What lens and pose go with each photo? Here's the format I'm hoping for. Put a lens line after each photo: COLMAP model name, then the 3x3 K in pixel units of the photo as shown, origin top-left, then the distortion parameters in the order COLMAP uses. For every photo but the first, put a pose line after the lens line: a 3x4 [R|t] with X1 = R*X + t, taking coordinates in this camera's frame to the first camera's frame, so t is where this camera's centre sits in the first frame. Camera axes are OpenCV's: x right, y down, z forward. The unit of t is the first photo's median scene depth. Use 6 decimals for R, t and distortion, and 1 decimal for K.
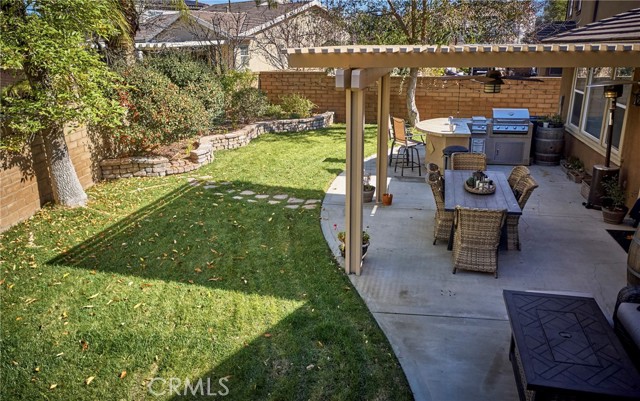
lens RADIAL K [[468.5, 0, 321.5], [0, 468.5, 199.4], [0, 0, 1]] dist [0.000752, 0.007950]
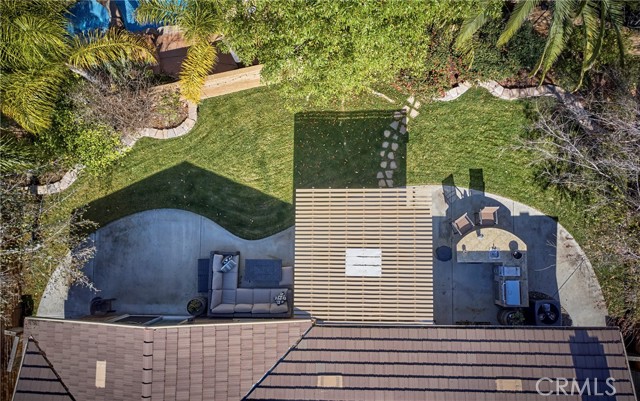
lens RADIAL K [[468.5, 0, 320.1], [0, 468.5, 202.7], [0, 0, 1]] dist [0.000752, 0.007950]
pose [[0.229211, 0.969485, -0.086958, 0.142802], [-0.265805, 0.148283, 0.952554, -1.540080], [0.936381, -0.195222, 0.291682, 0.106191]]
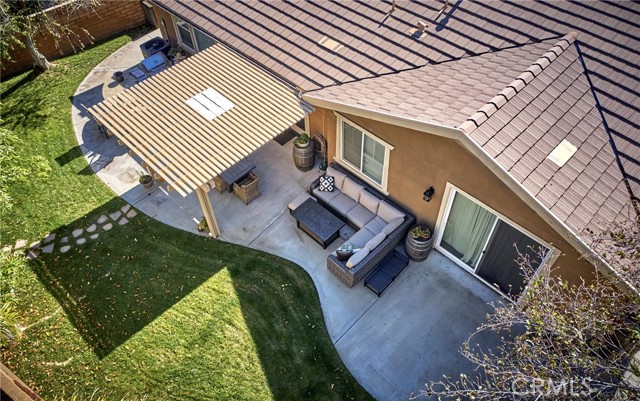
lens RADIAL K [[468.5, 0, 324.8], [0, 468.5, 199.3], [0, 0, 1]] dist [0.000752, 0.007950]
pose [[0.513401, -0.661136, 0.547099, -0.431014], [0.277305, 0.731145, 0.623321, -0.678801], [-0.812109, -0.168300, 0.558707, -0.326417]]
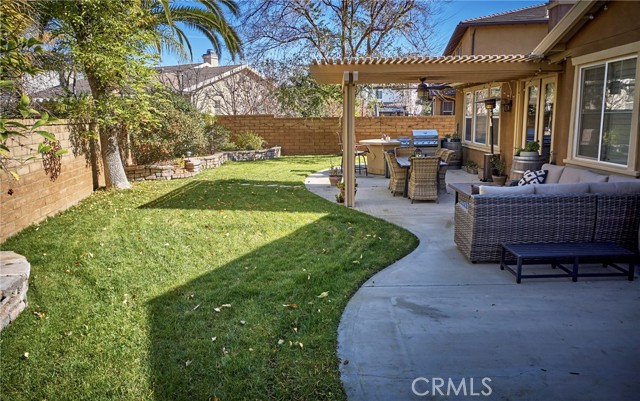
lens RADIAL K [[468.5, 0, 319.9], [0, 468.5, 199.2], [0, 0, 1]] dist [0.000752, 0.007950]
pose [[0.980308, -0.033350, 0.194640, -0.193313], [0.060882, 0.988666, -0.137232, 0.200350], [-0.187858, 0.146380, 0.971227, -0.282063]]
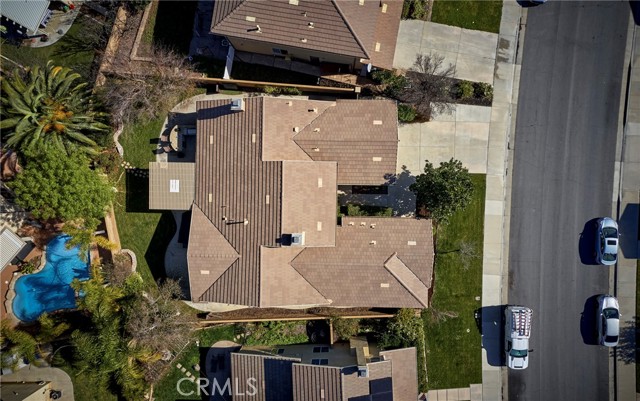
lens RADIAL K [[468.5, 0, 318.6], [0, 468.5, 202.3], [0, 0, 1]] dist [0.000752, 0.007950]
pose [[0.975654, -0.217732, -0.026321, 1.537309], [0.090066, 0.288343, 0.953282, -3.975315], [-0.199971, -0.932443, 0.300933, -1.022067]]
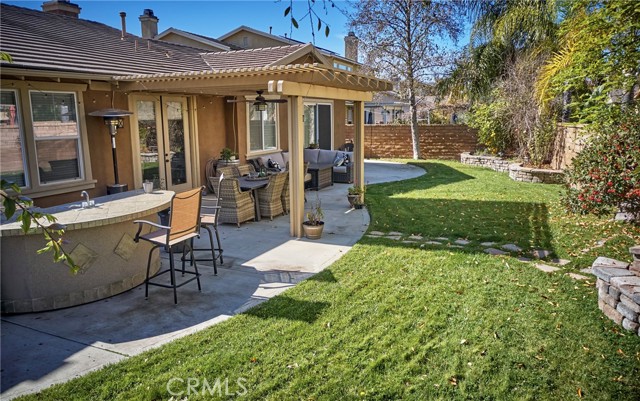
lens RADIAL K [[468.5, 0, 322.6], [0, 468.5, 200.6], [0, 0, 1]] dist [0.000752, 0.007950]
pose [[-0.984299, -0.024975, 0.174736, -0.069962], [0.061745, 0.878680, 0.473401, -0.413936], [-0.165360, 0.476757, -0.863342, 1.500839]]
